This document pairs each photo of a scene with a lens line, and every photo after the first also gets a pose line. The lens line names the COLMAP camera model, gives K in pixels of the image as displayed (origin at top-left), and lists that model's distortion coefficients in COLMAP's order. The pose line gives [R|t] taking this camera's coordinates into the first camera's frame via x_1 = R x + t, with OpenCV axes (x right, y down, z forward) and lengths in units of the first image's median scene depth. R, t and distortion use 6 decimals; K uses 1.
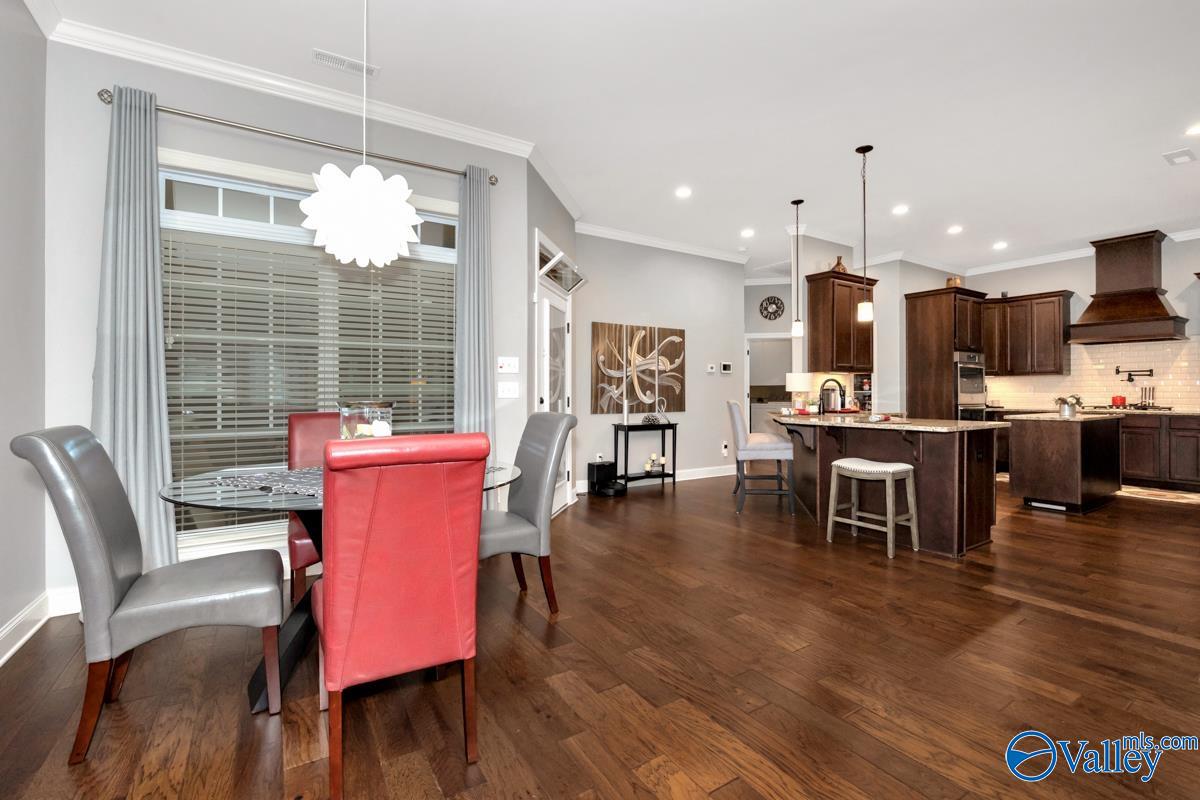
lens RADIAL K [[522.3, 0, 596.0], [0, 522.3, 391.2], [0, 0, 1]] dist [-0.012797, -0.000443]
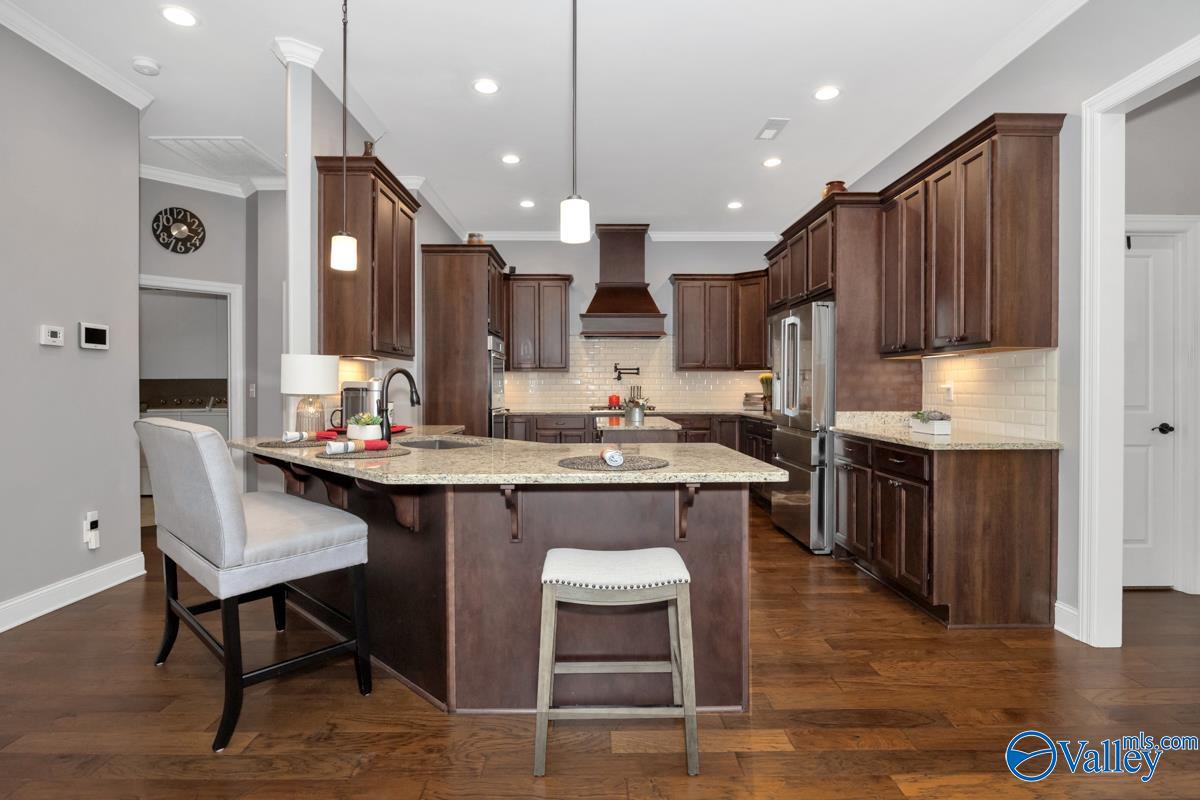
lens RADIAL K [[620.6, 0, 604.1], [0, 620.6, 389.3], [0, 0, 1]] dist [-0.019312, -0.000067]
pose [[0.516096, -0.002618, 0.856526, 0.043840], [-0.001429, 0.999991, 0.003918, -0.005901], [-0.856529, -0.003246, 0.516088, 0.442503]]
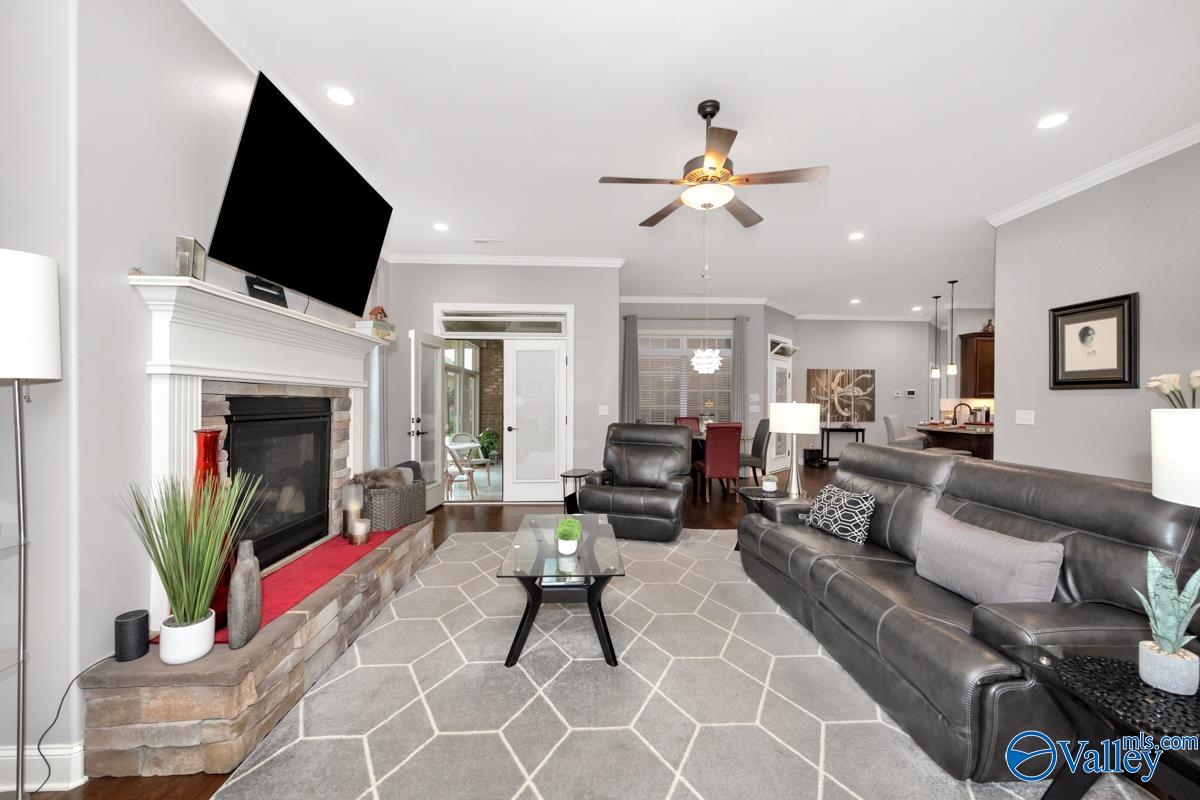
lens RADIAL K [[482.4, 0, 600.0], [0, 482.4, 400.0], [0, 0, 1]] dist [0.001068, 0.000034]
pose [[0.873828, 0.005940, -0.486200, 0.161382], [-0.005269, 0.999982, 0.002748, -0.027053], [0.486207, 0.000161, 0.873843, -0.706237]]
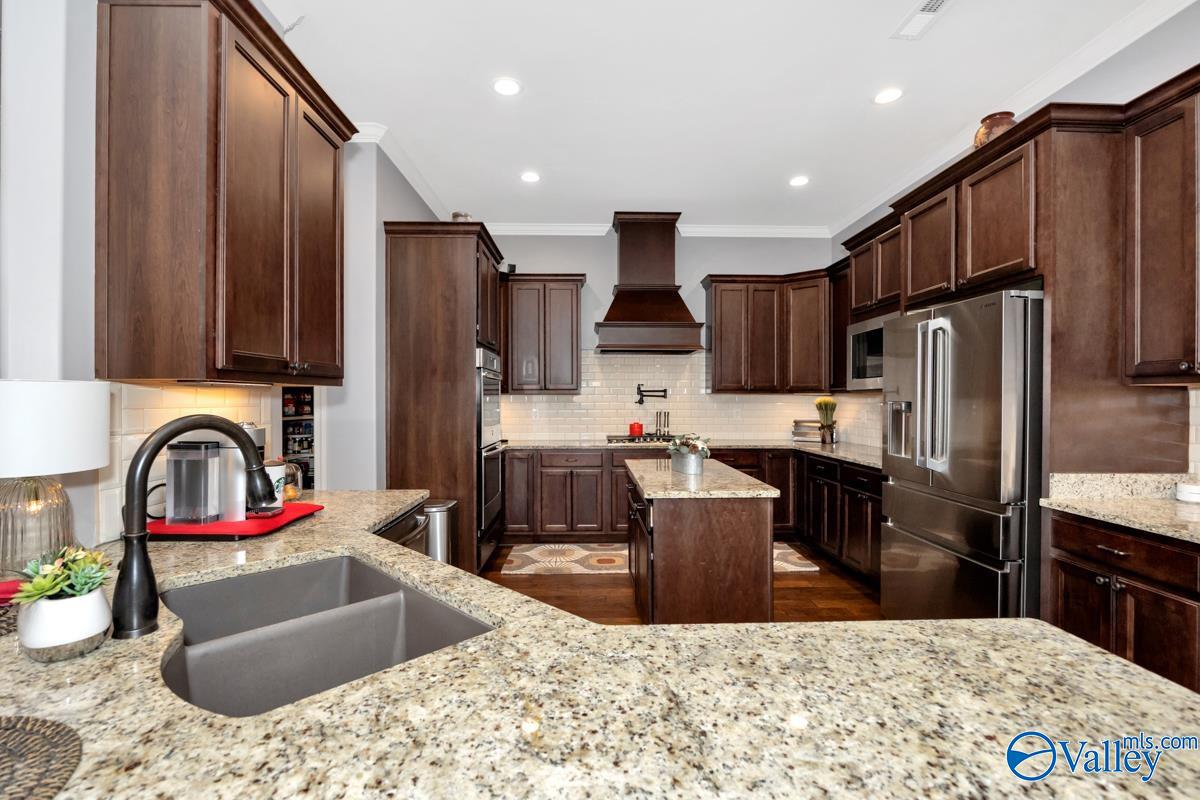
lens RADIAL K [[549.3, 0, 600.0], [0, 549.3, 400.0], [0, 0, 1]] dist [-0.004273, -0.000138]
pose [[0.511038, 0.000691, 0.859558, 0.293118], [-0.003531, 0.999993, 0.001295, -0.025982], [-0.859551, -0.003697, 0.511037, 0.640291]]
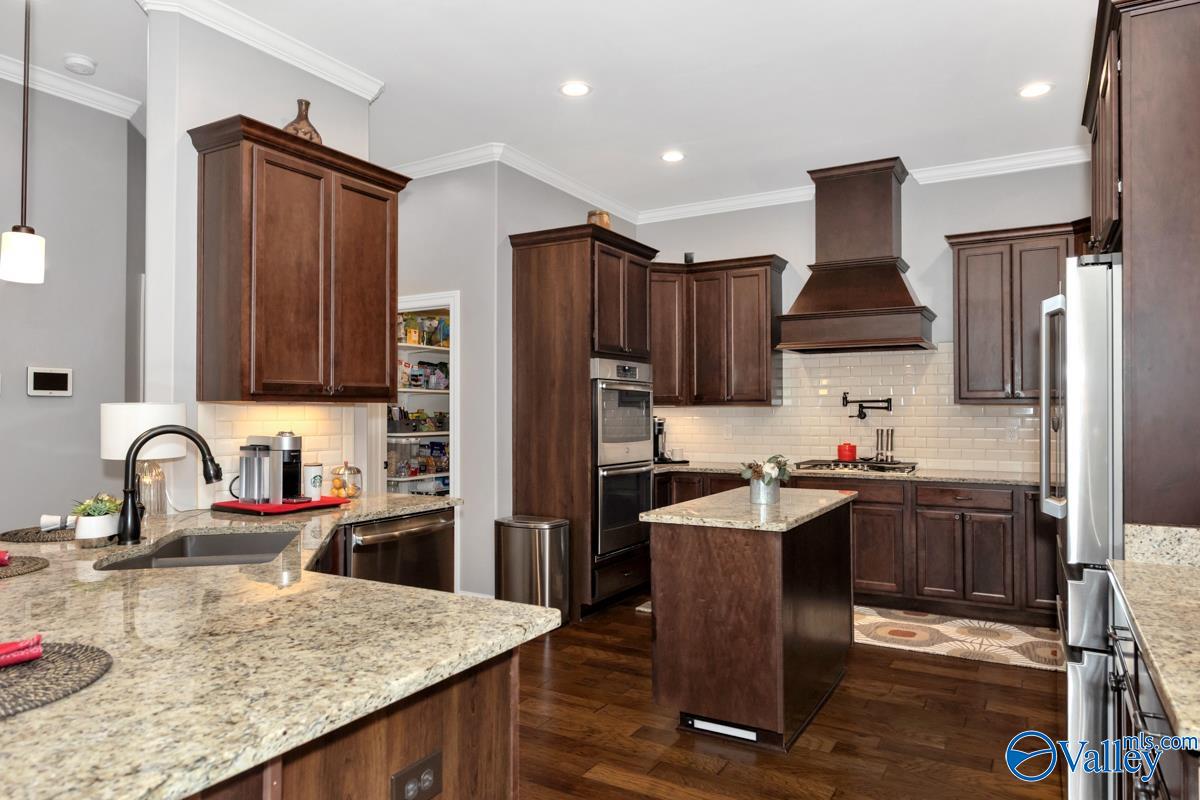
lens RADIAL K [[754.9, 0, 600.0], [0, 754.9, 400.0], [0, 0, 1]] dist [-0.004750, -0.000443]
pose [[0.886156, 0.006977, 0.463334, 0.388839], [-0.000772, 0.999907, -0.013580, -0.028401], [-0.463386, 0.011677, 0.886080, 0.389381]]
